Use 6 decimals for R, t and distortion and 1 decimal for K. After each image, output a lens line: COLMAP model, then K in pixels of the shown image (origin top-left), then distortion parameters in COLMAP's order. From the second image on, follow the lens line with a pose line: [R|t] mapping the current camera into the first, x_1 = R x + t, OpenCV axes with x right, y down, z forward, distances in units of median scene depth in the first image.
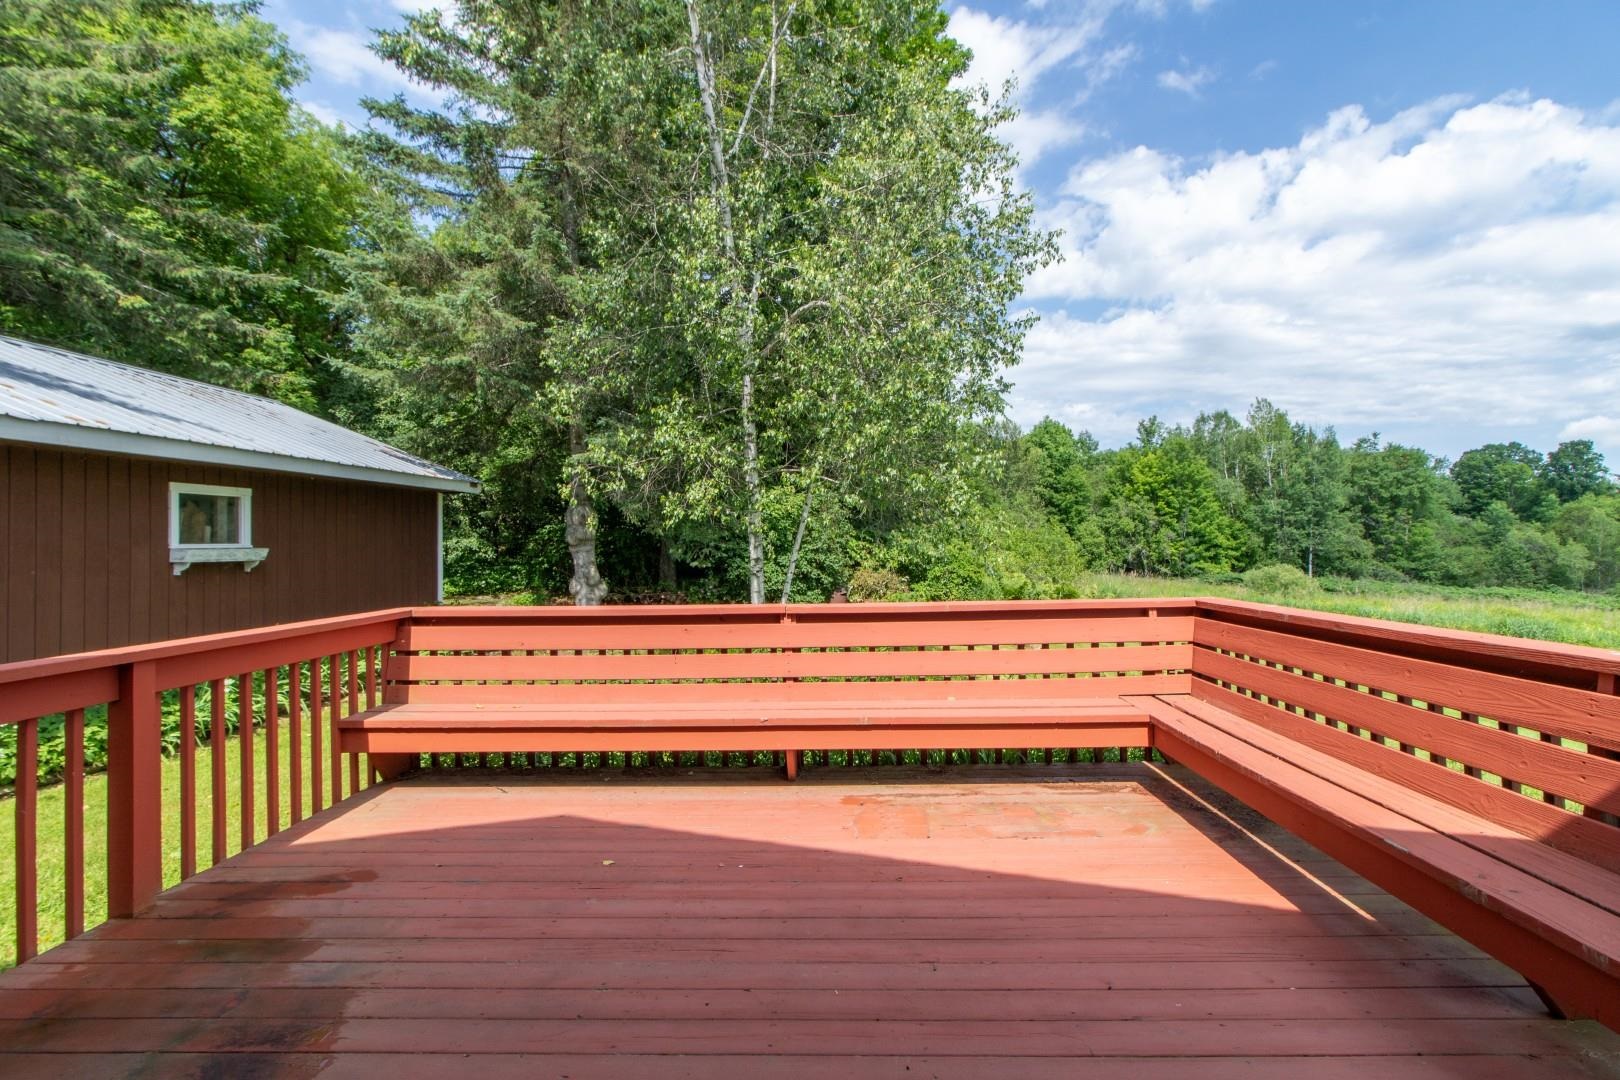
lens RADIAL K [[752.6, 0, 807.5], [0, 752.6, 545.7], [0, 0, 1]] dist [0.001656, 0.000063]
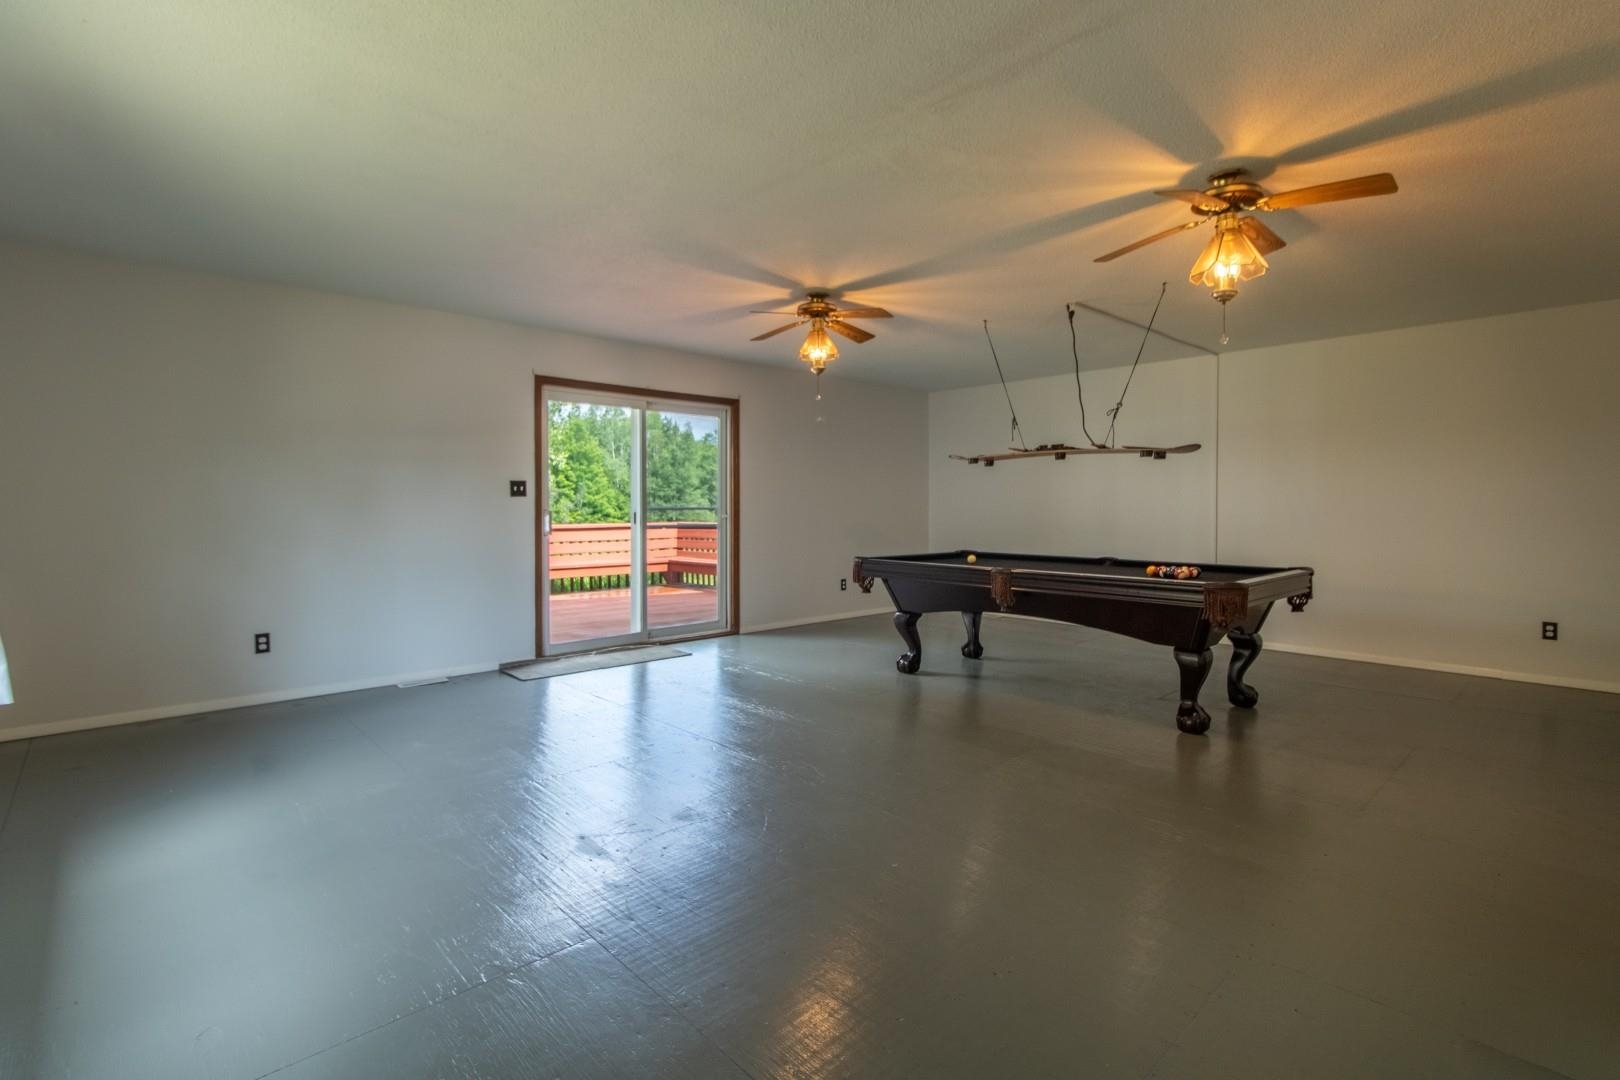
lens RADIAL K [[788.1, 0, 817.6], [0, 788.1, 535.0], [0, 0, 1]] dist [0.003243, 0.000176]
pose [[0.712869, -0.008397, 0.701247, -0.079279], [-0.007742, 0.999773, 0.019842, 0.003853], [-0.701255, -0.019573, 0.712642, -0.098492]]
